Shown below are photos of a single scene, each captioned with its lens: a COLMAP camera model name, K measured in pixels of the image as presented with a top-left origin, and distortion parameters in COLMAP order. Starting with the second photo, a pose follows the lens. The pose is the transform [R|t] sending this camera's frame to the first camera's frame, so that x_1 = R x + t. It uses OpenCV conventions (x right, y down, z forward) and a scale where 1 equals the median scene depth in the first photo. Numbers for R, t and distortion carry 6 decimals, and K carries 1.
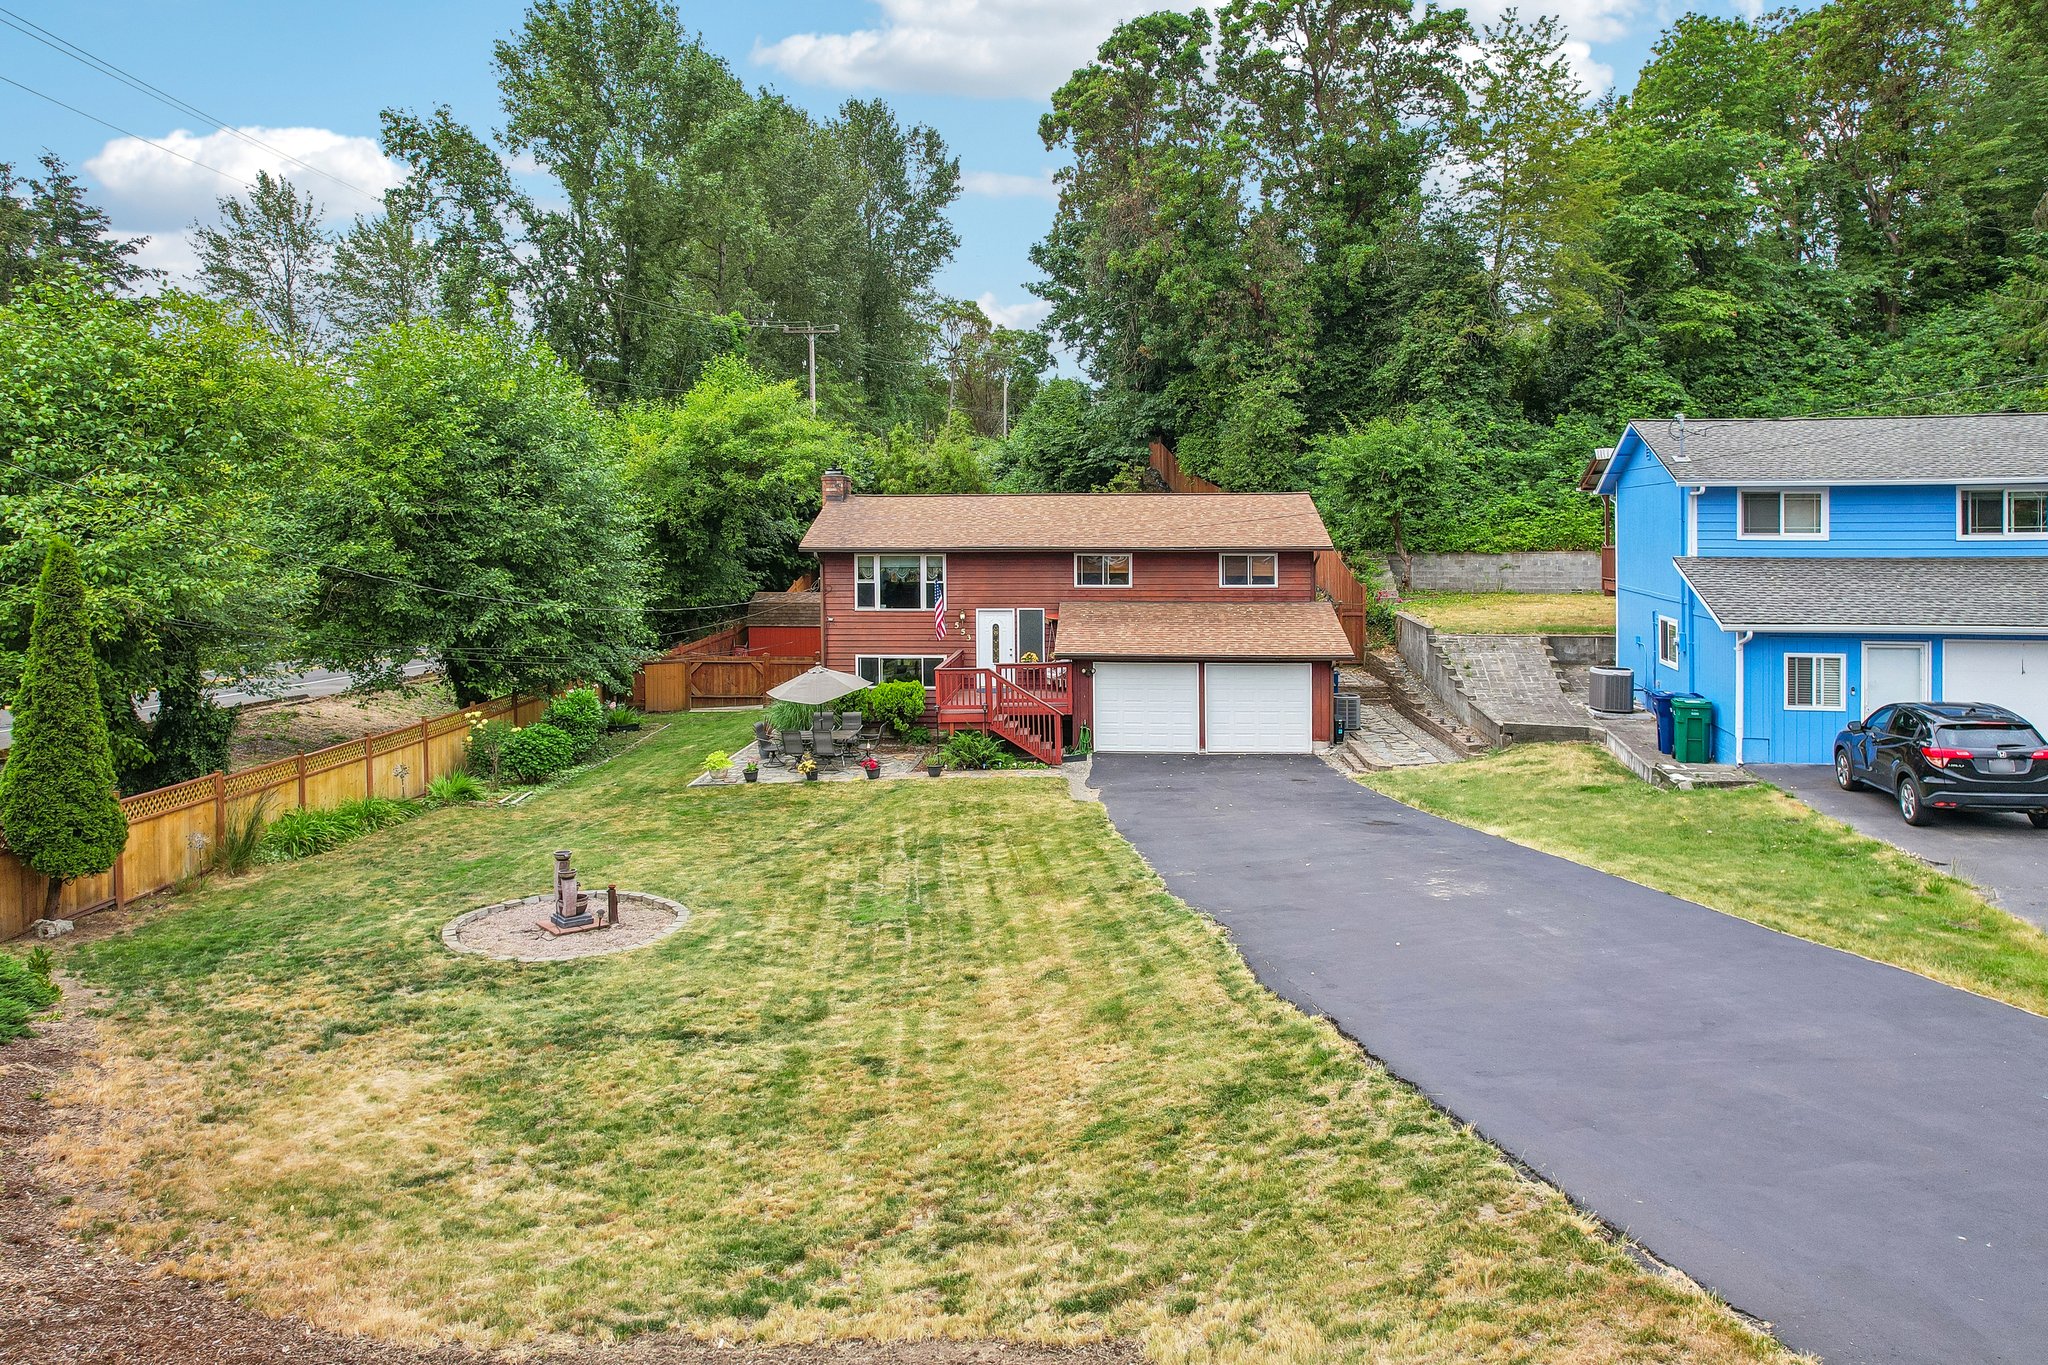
lens RADIAL K [[1345.8, 0, 1022.6], [0, 1345.8, 558.2], [0, 0, 1]] dist [-0.071638, 0.063758]
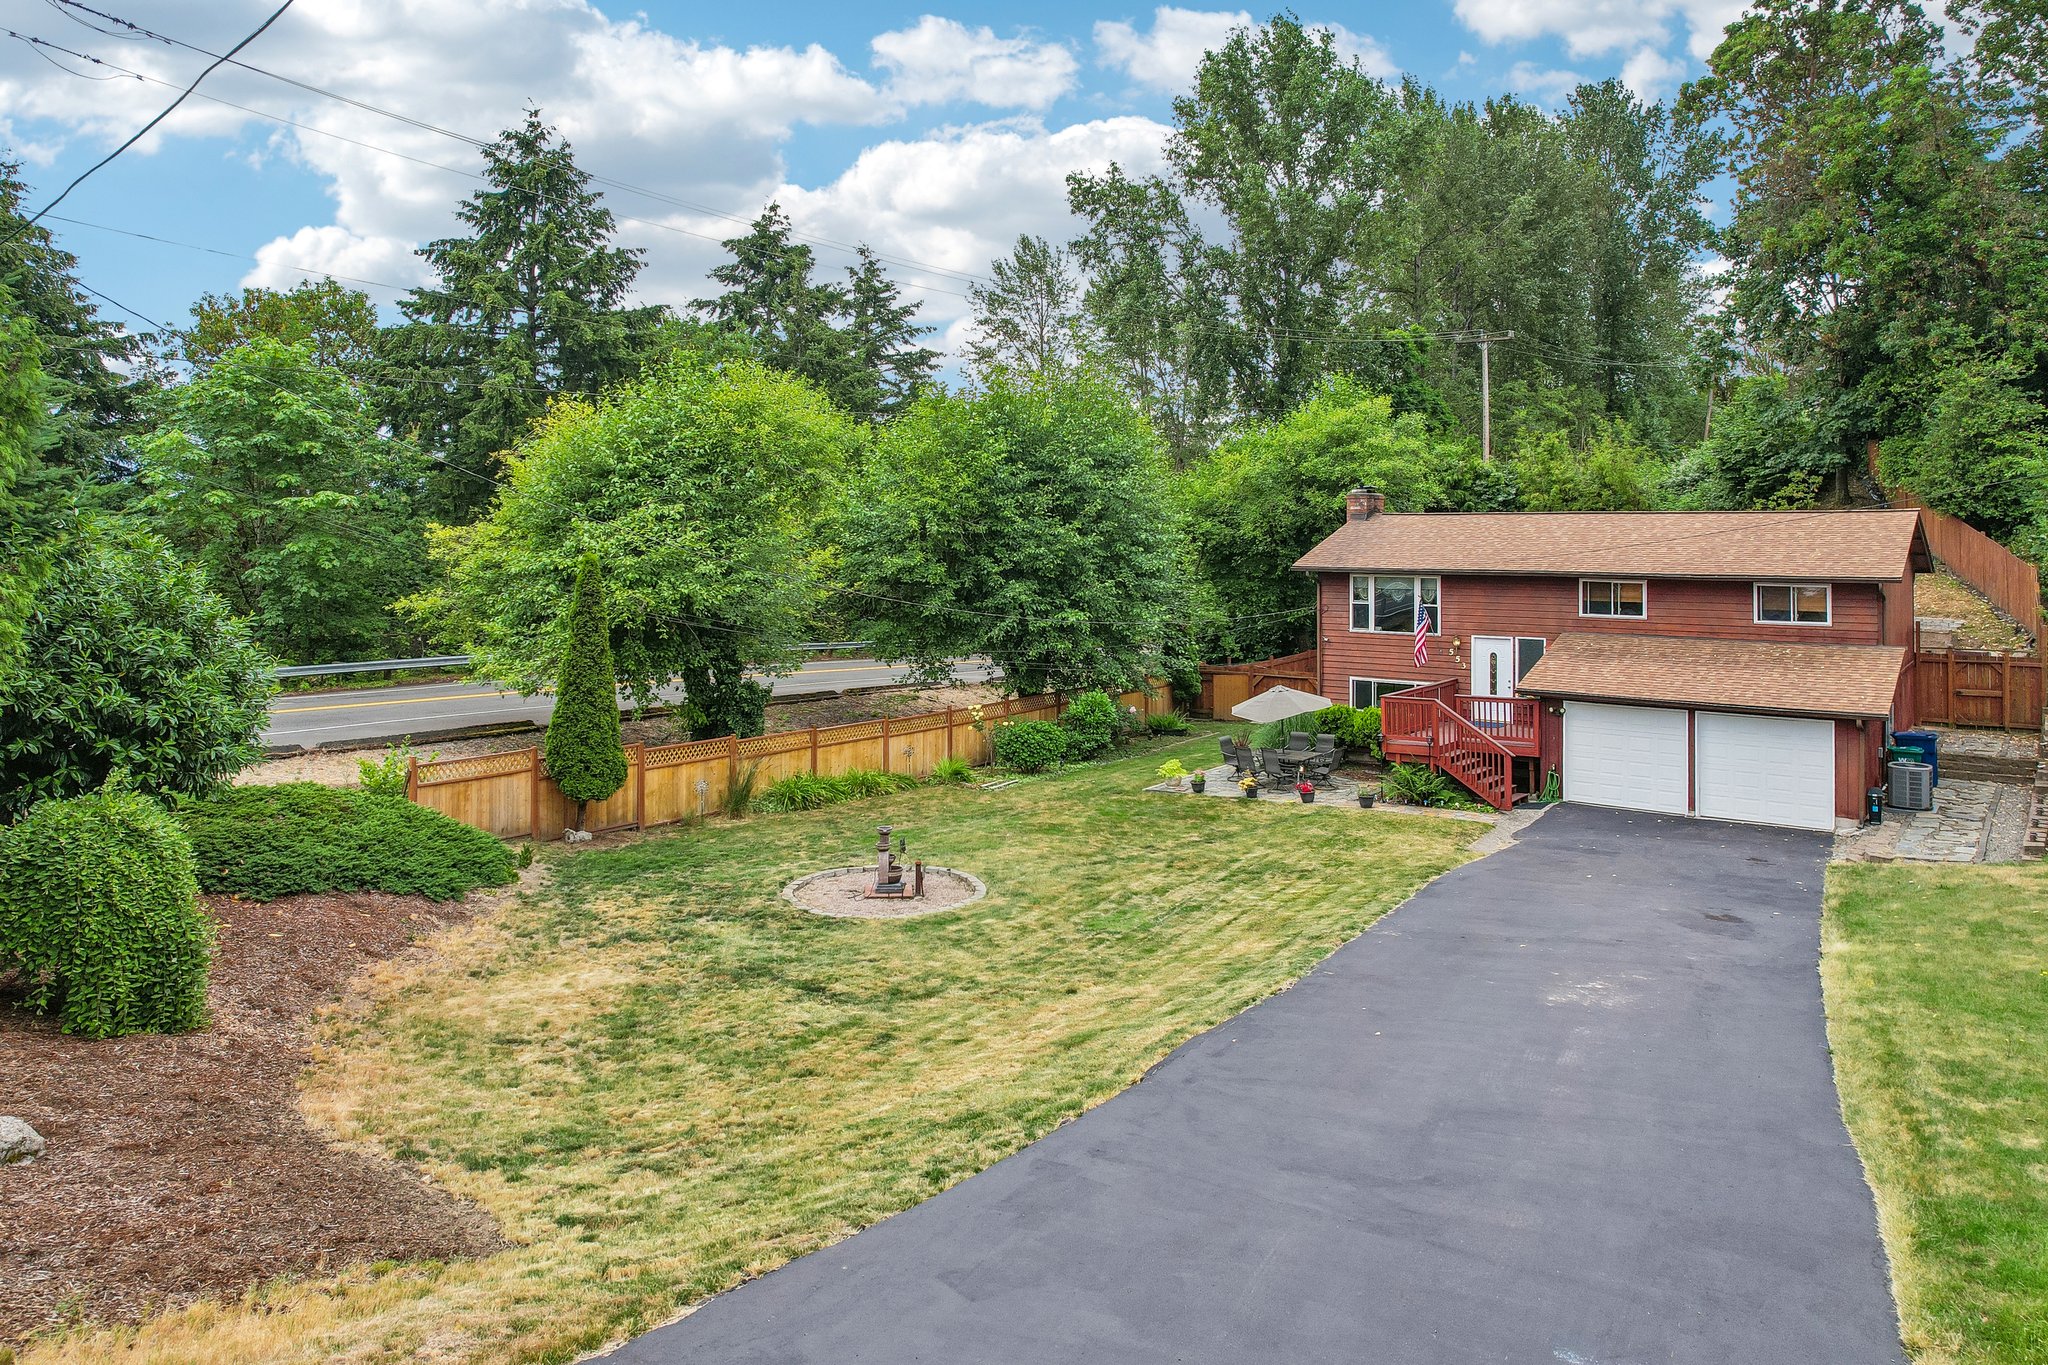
lens RADIAL K [[1352.2, 0, 1037.5], [0, 1352.2, 515.1], [0, 0, 1]] dist [-0.021209, 0.002324]
pose [[0.831454, -0.001972, -0.555590, 0.260322], [-0.019889, 0.999247, -0.033311, -0.009825], [0.555238, 0.038746, 0.830789, 0.049980]]
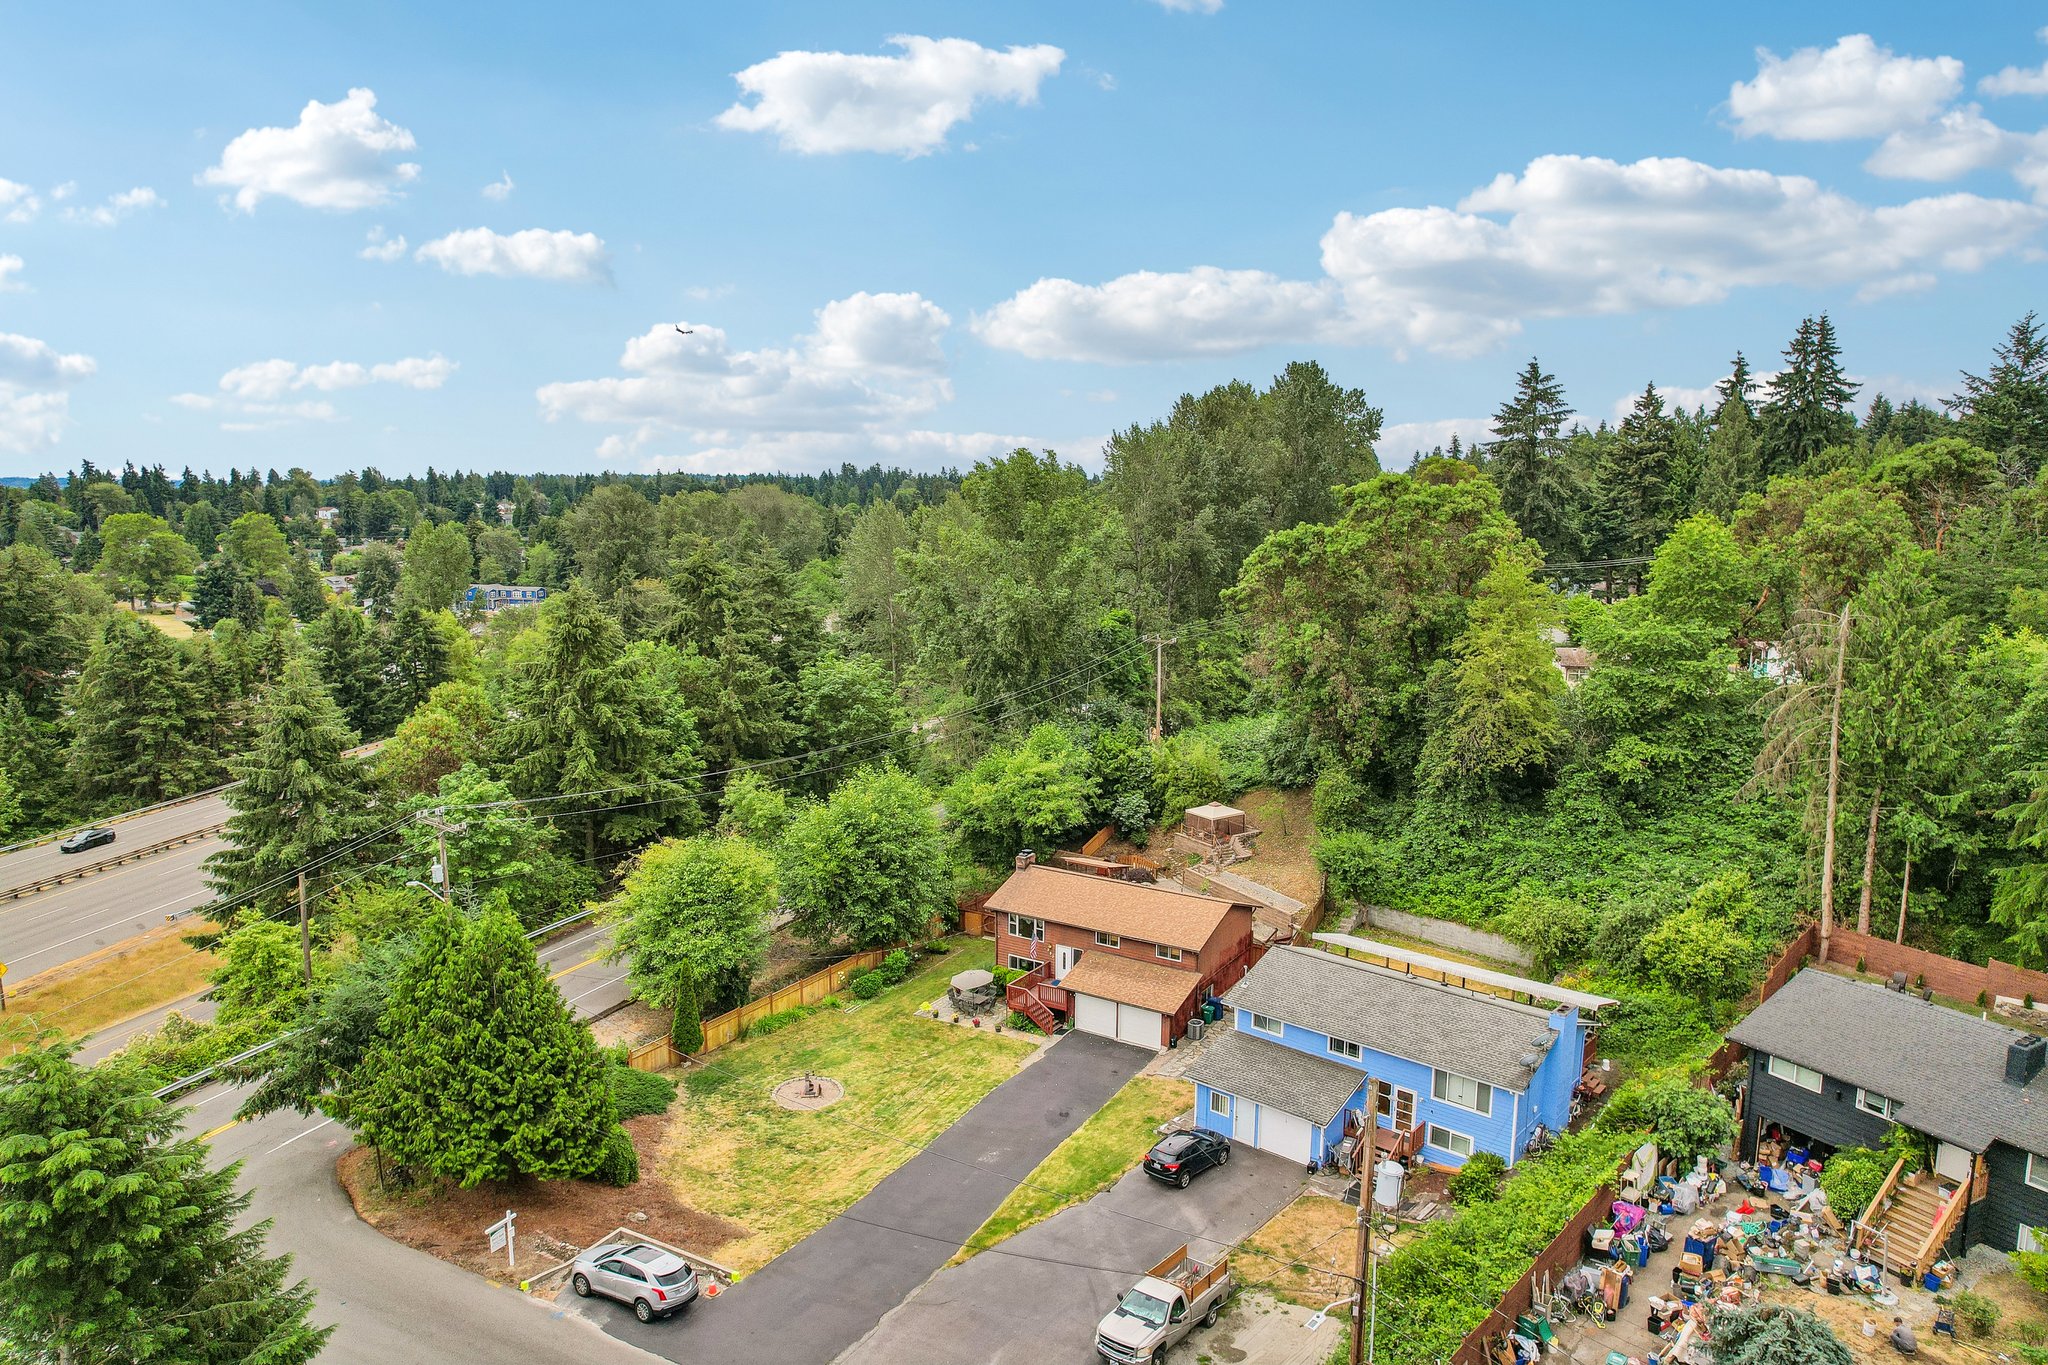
lens RADIAL K [[1275.1, 0, 1024.0], [0, 1275.1, 682.5], [0, 0, 1]] dist [-0.061817, 0.045359]
pose [[0.876525, 0.079787, -0.474697, 0.945186], [-0.021033, 0.991574, 0.127826, -0.704985], [0.480896, -0.102058, 0.870817, -0.844427]]
